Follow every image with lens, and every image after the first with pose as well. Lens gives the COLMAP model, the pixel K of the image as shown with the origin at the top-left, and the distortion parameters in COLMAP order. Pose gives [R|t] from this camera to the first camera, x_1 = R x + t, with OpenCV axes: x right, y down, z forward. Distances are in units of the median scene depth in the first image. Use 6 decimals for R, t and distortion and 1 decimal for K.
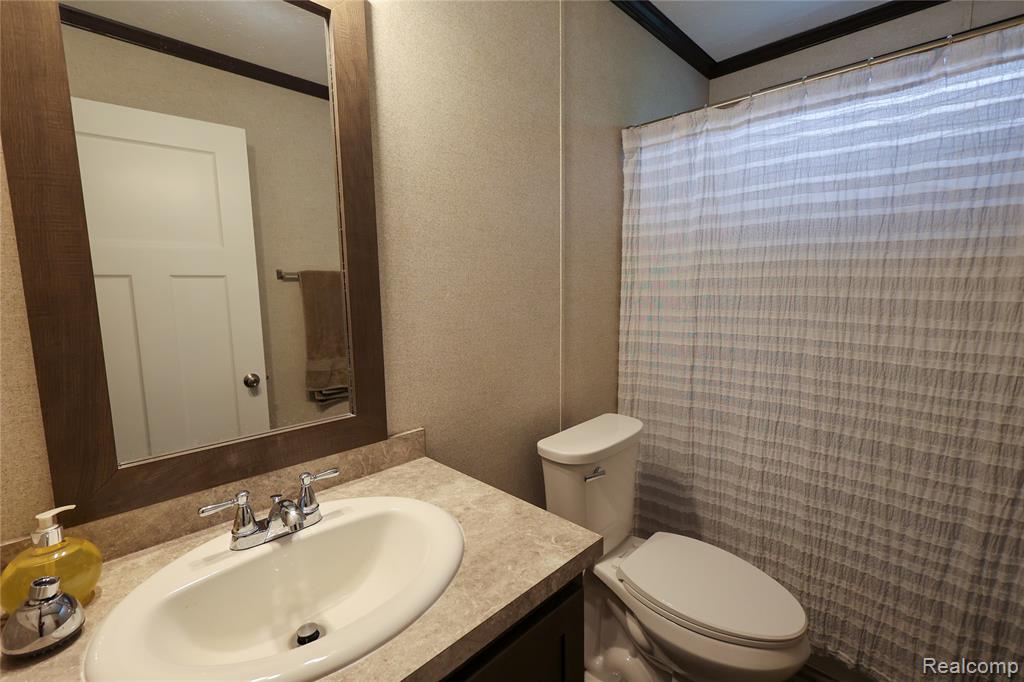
lens RADIAL K [[446.9, 0, 535.3], [0, 446.9, 328.3], [0, 0, 1]] dist [-0.000310, -0.000015]
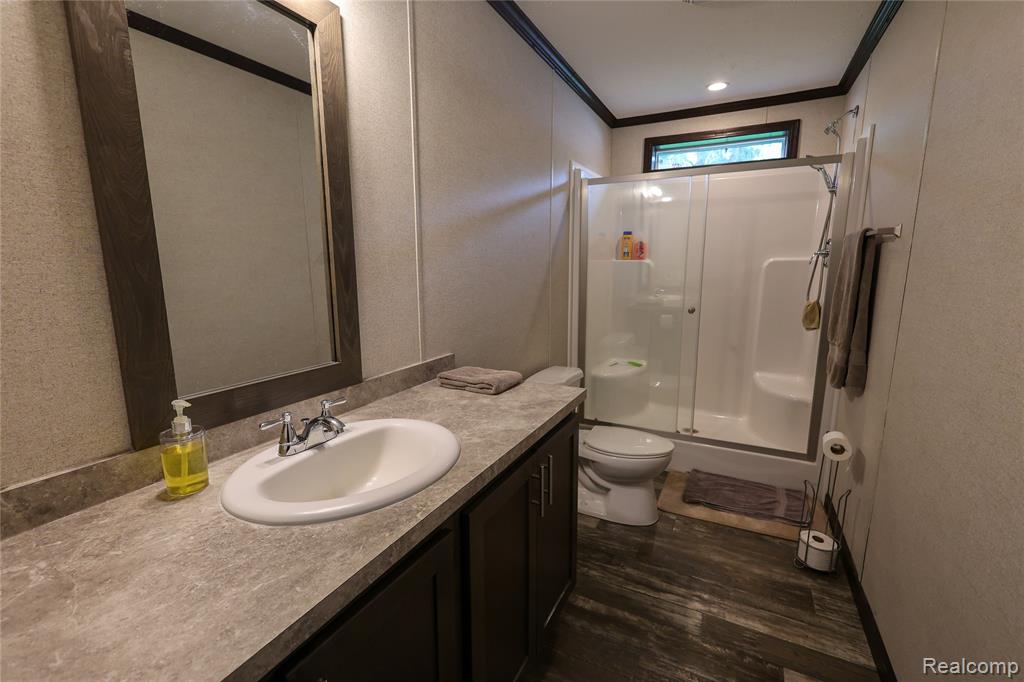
lens RADIAL K [[444.9, 0, 512.0], [0, 444.9, 341.0], [0, 0, 1]] dist [-0.001187, -0.000139]
pose [[0.960072, -0.038763, 0.277054, -0.365548], [0.018868, 0.997071, 0.074118, 0.069576], [-0.279116, -0.065931, 0.957991, -0.412769]]
